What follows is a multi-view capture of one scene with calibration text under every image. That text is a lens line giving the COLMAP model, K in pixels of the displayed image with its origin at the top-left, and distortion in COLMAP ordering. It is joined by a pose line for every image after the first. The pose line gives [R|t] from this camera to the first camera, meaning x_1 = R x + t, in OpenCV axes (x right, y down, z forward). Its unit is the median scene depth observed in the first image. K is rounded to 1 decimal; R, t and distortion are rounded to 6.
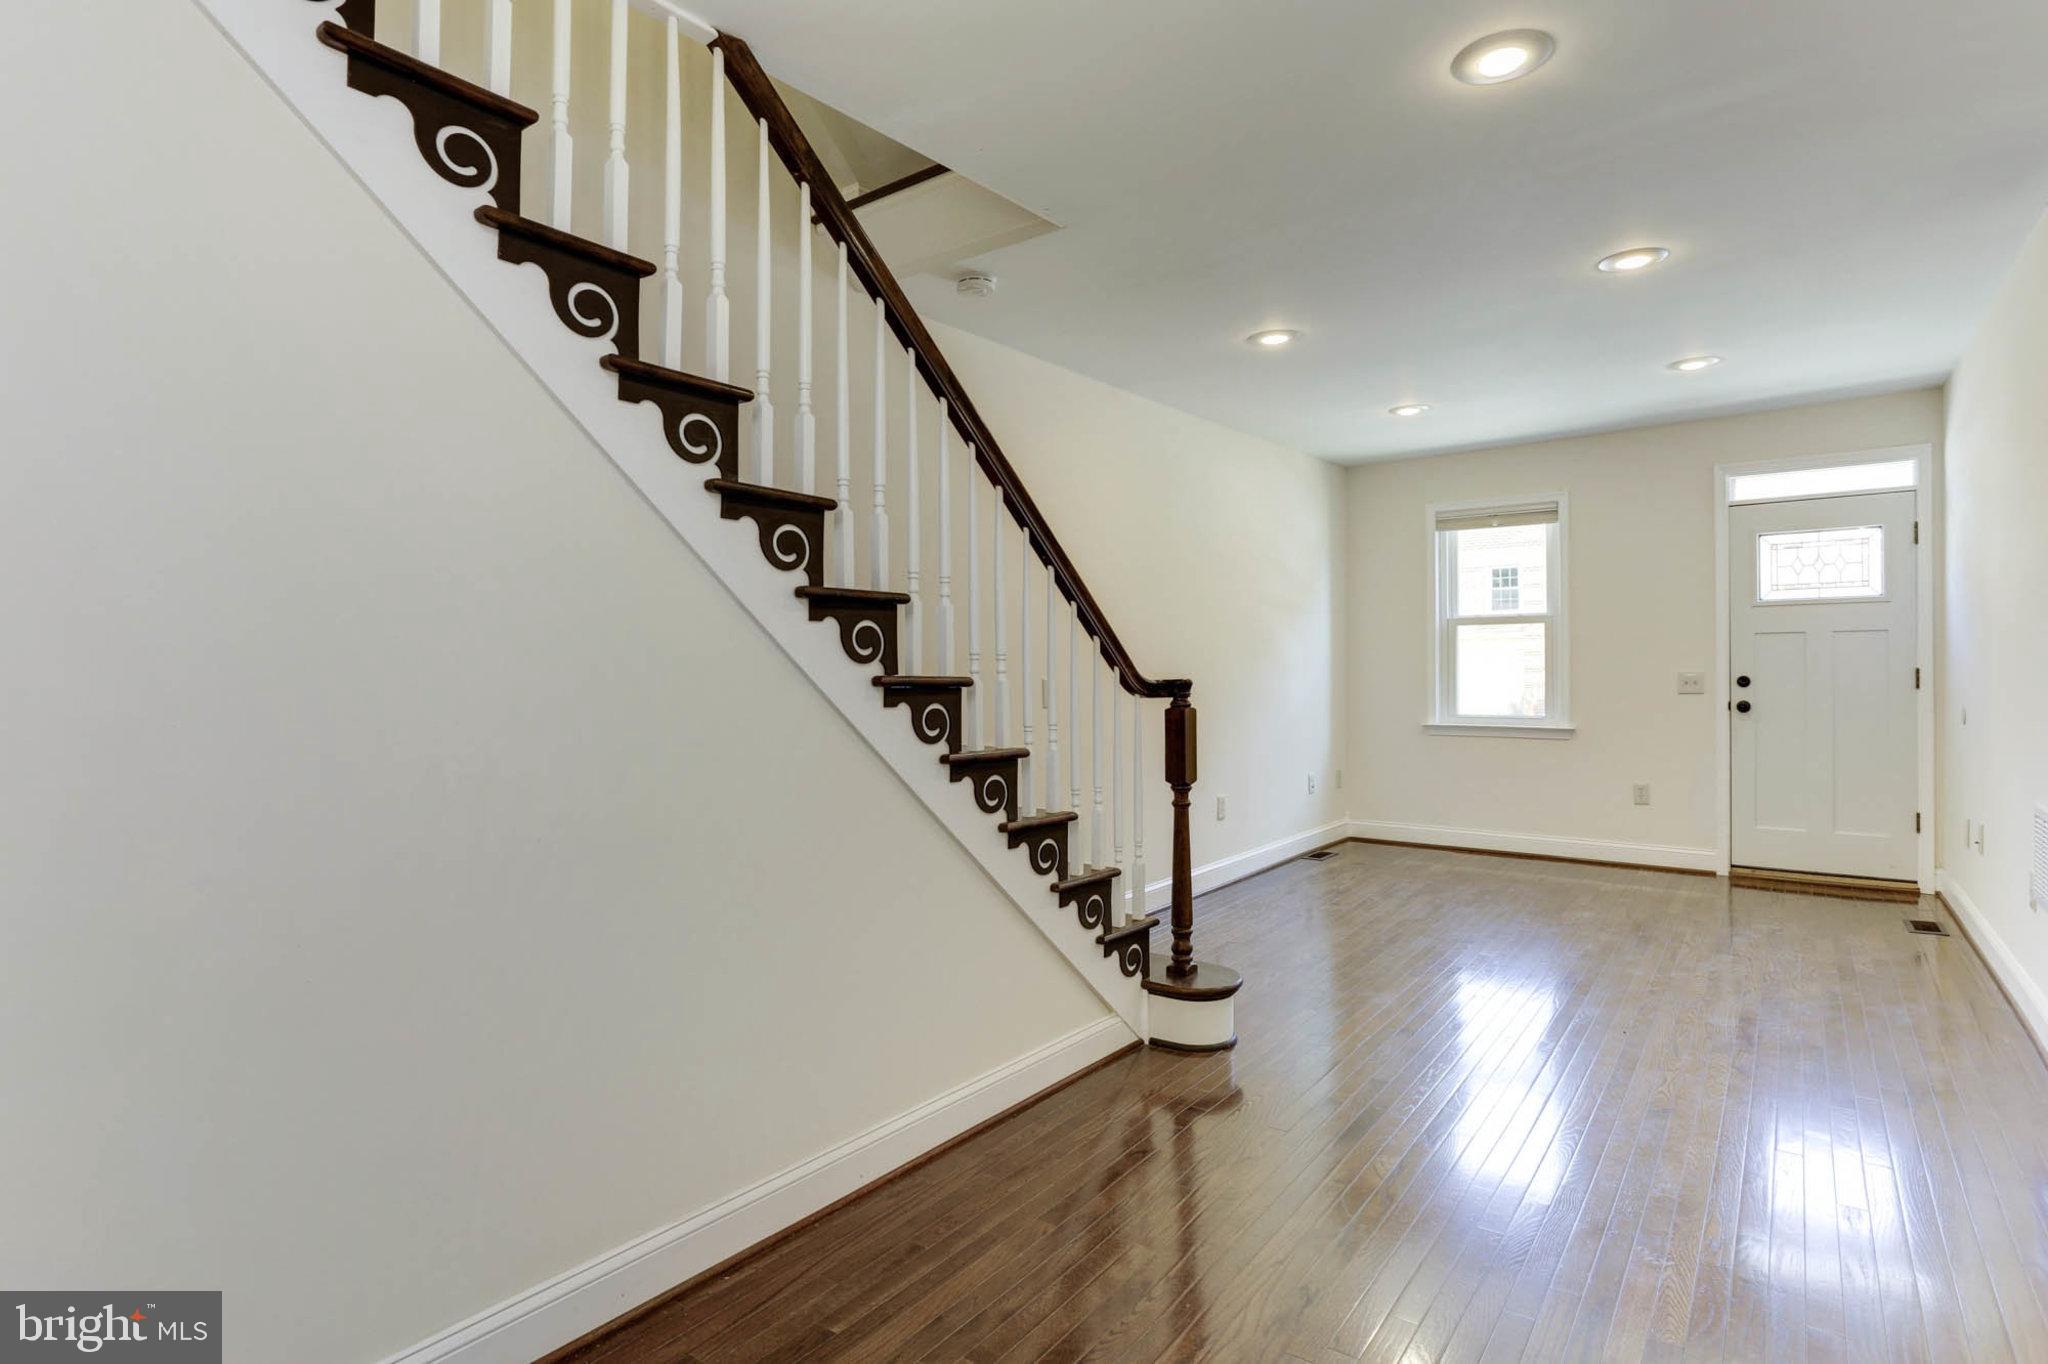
lens RADIAL K [[1032.5, 0, 1024.9], [0, 1032.5, 668.8], [0, 0, 1]] dist [-0.002626, 0.000106]
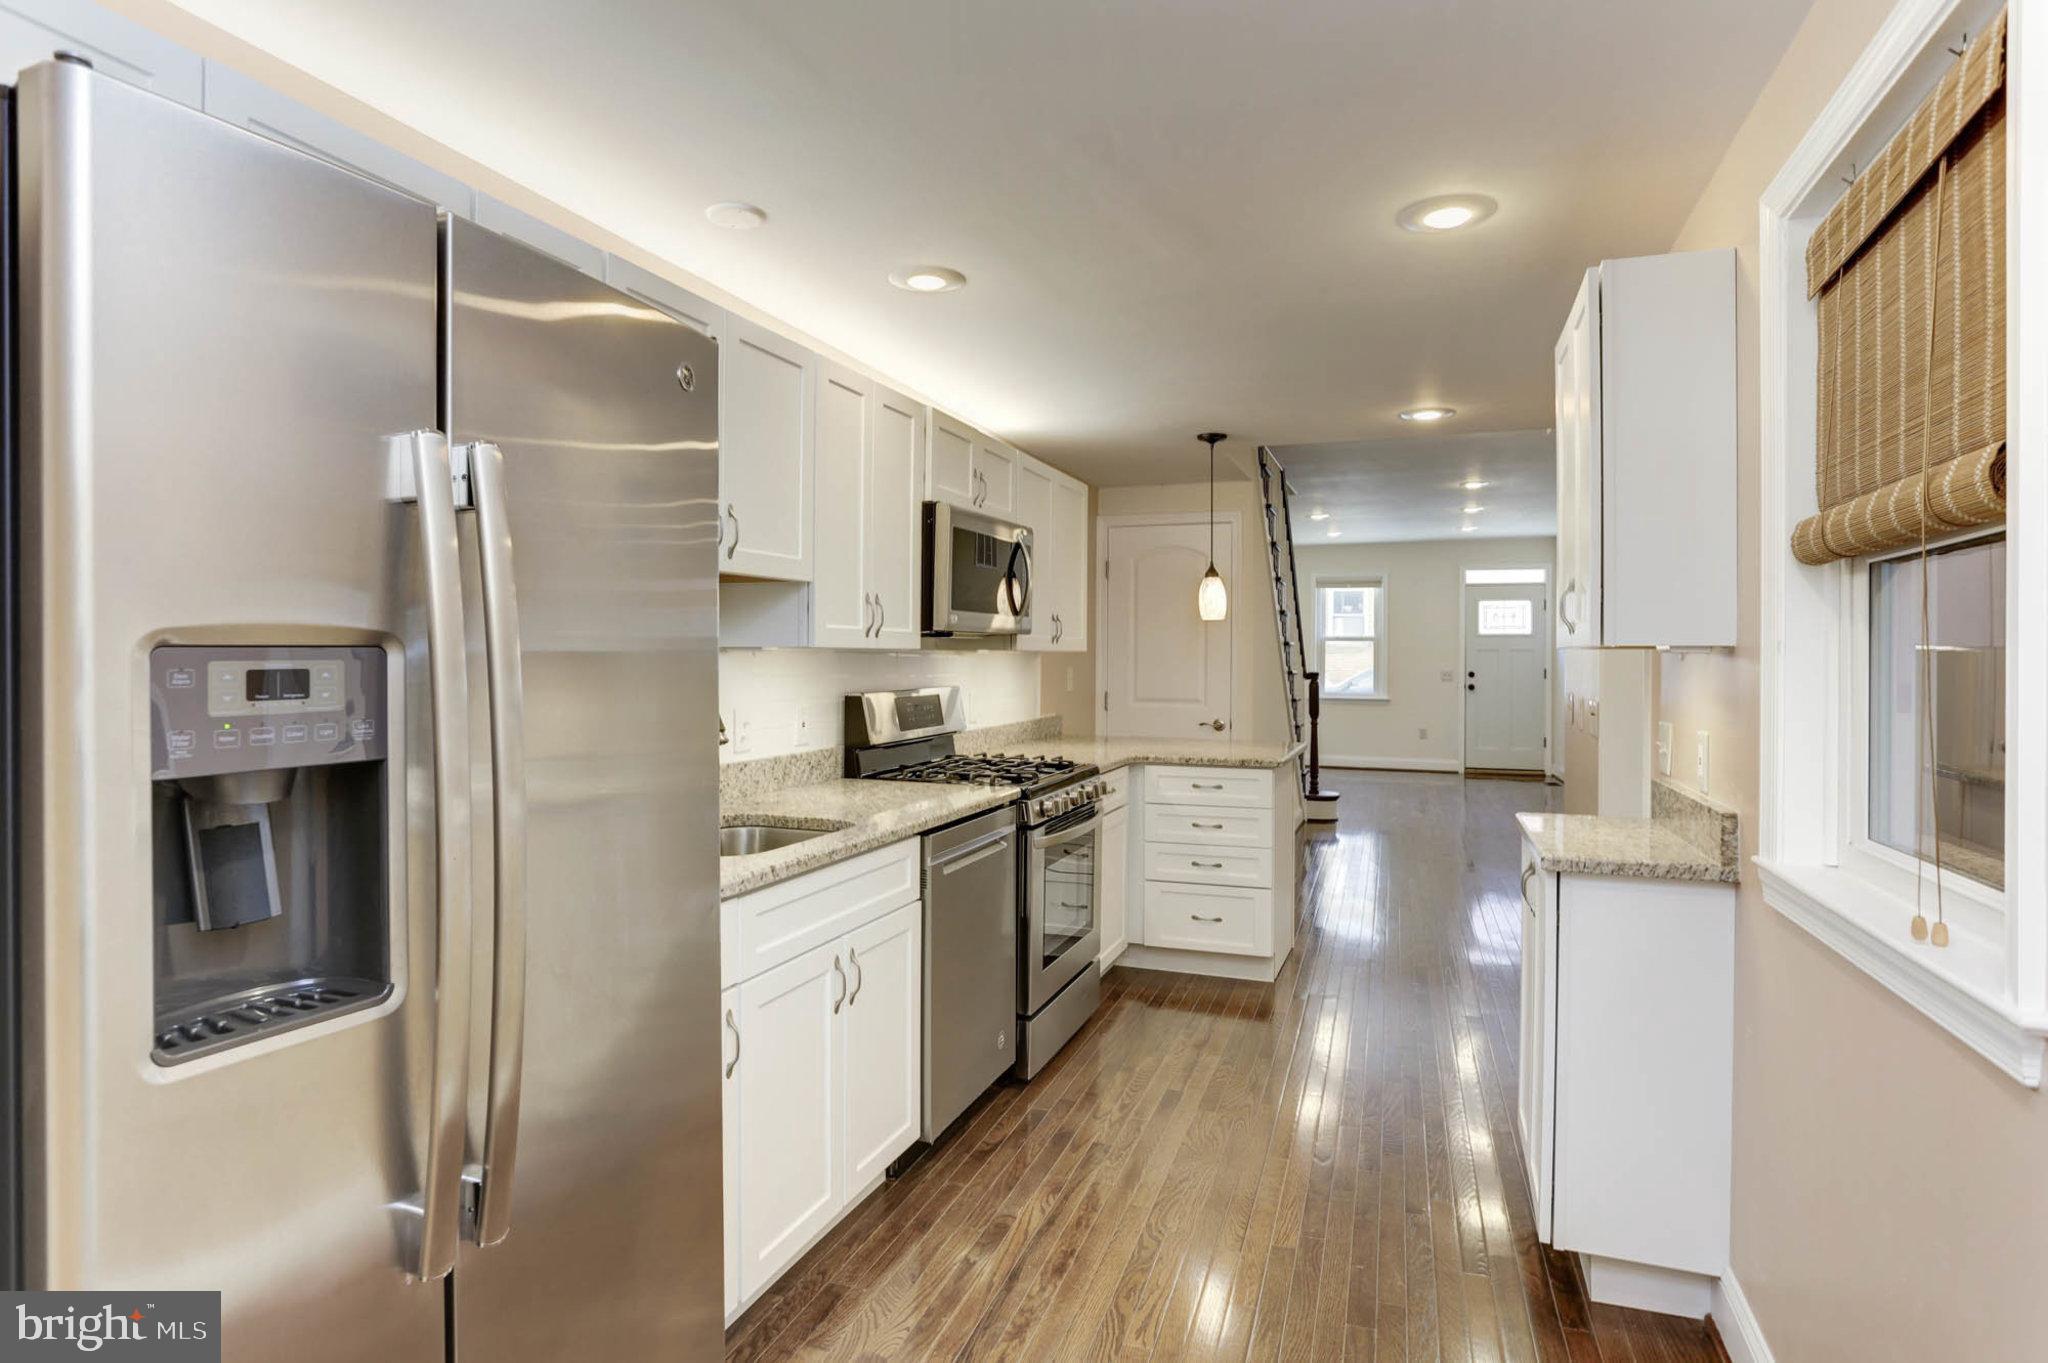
lens RADIAL K [[1043.4, 0, 1022.7], [0, 1043.4, 648.9], [0, 0, 1]] dist [-0.000095, 0.000065]
pose [[0.957881, 0.013262, 0.286858, -0.705377], [-0.011443, 0.999902, -0.008016, -0.011037], [-0.286936, 0.004396, 0.957940, -0.674949]]
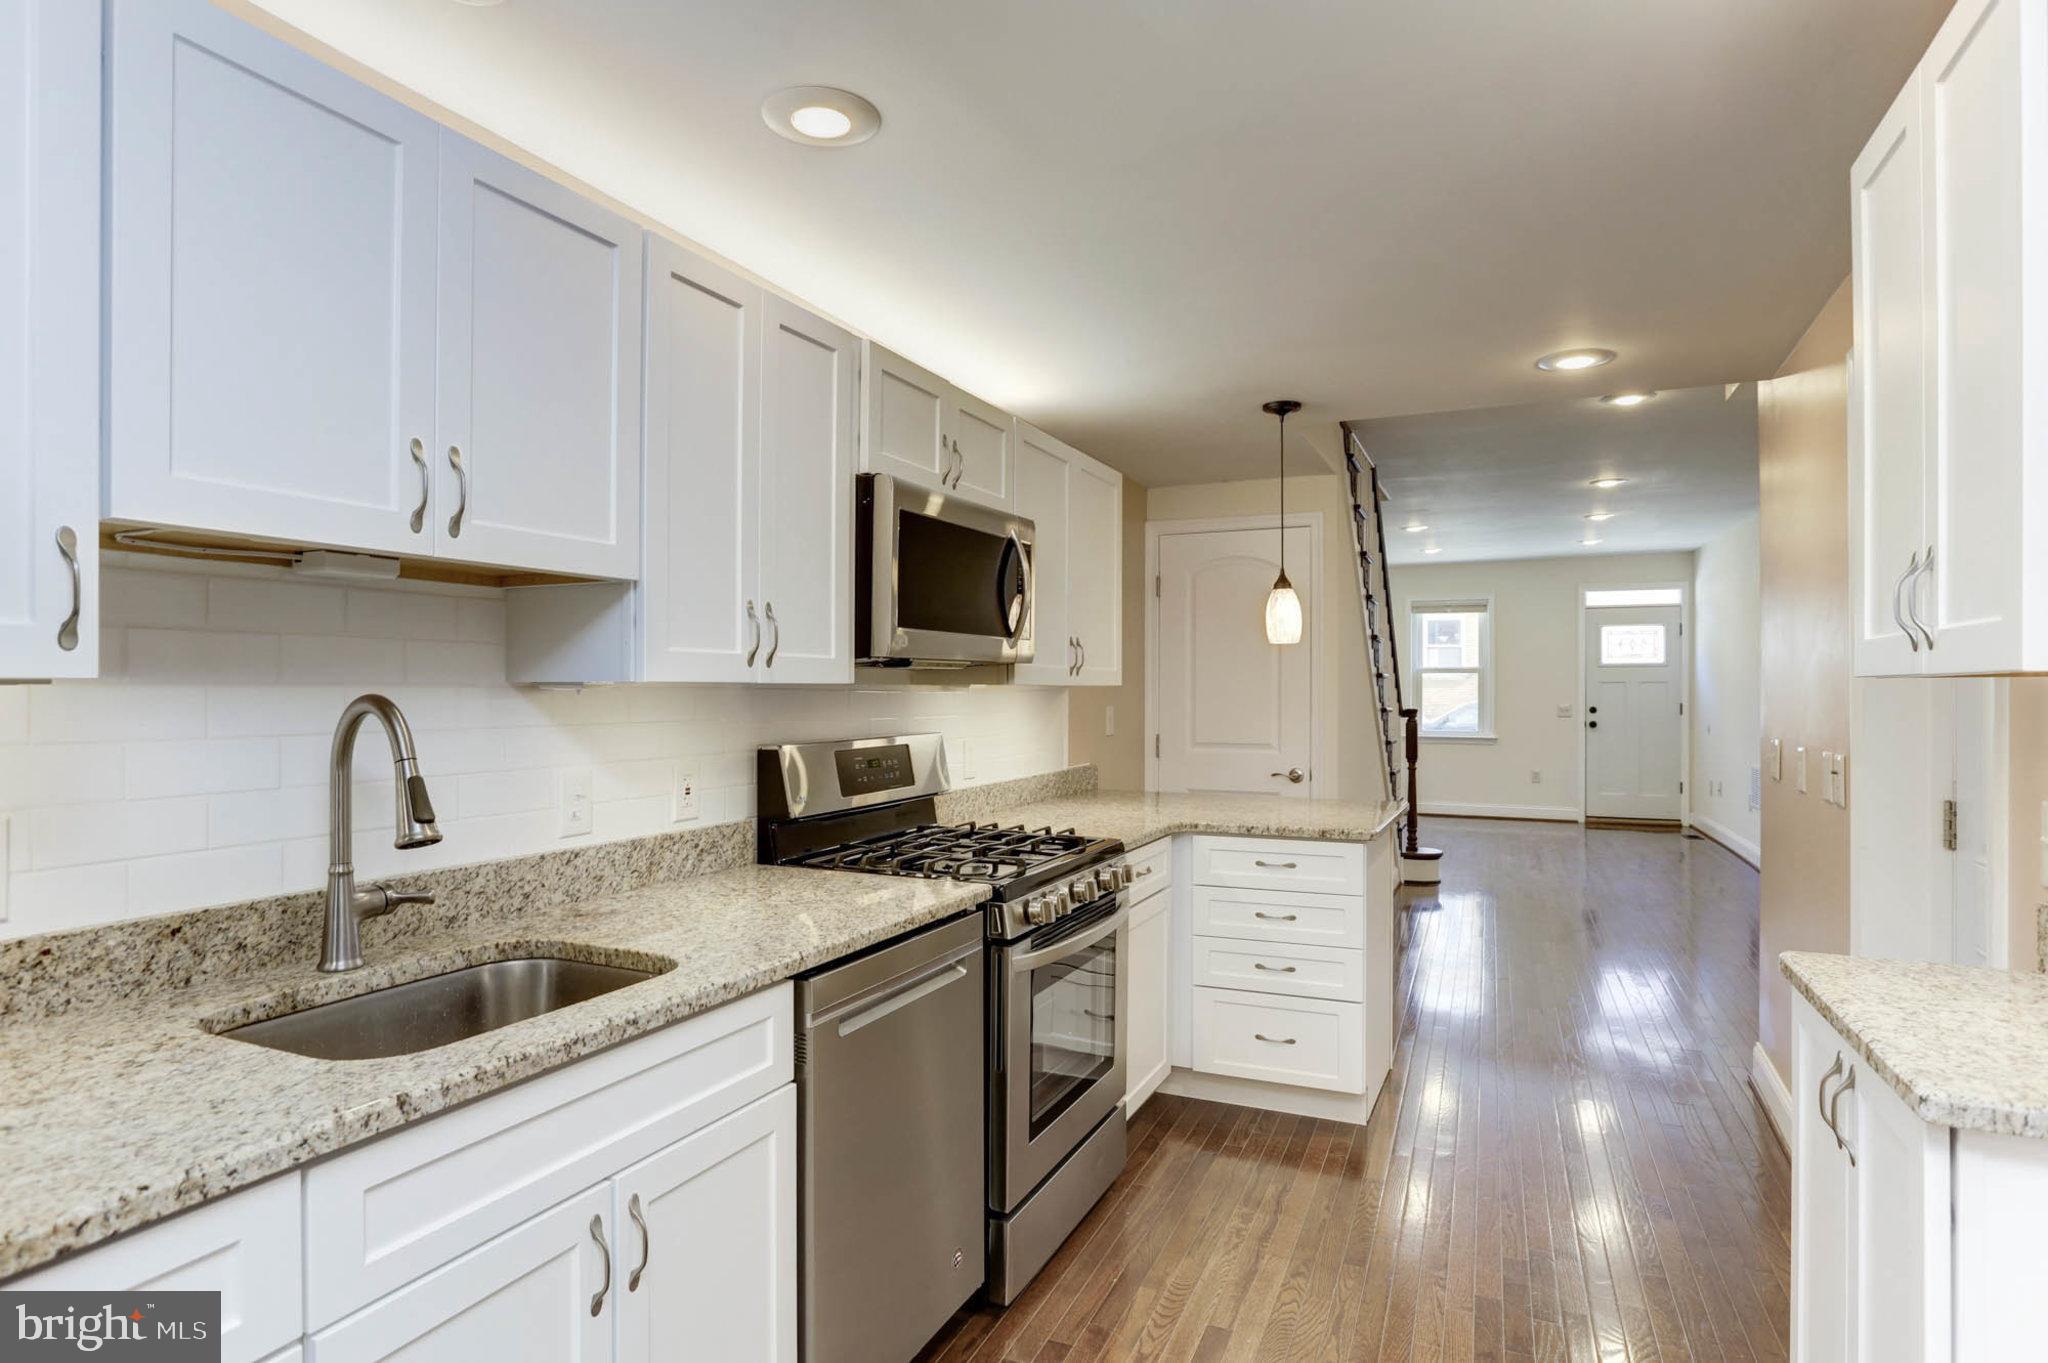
lens RADIAL K [[1063.3, 0, 1021.4], [0, 1063.3, 688.6], [0, 0, 1]] dist [-0.012608, 0.000408]
pose [[0.976681, 0.007237, 0.214574, -0.626359], [-0.006769, 0.999973, -0.002918, -0.012081], [-0.214589, 0.001398, 0.976703, -0.536790]]
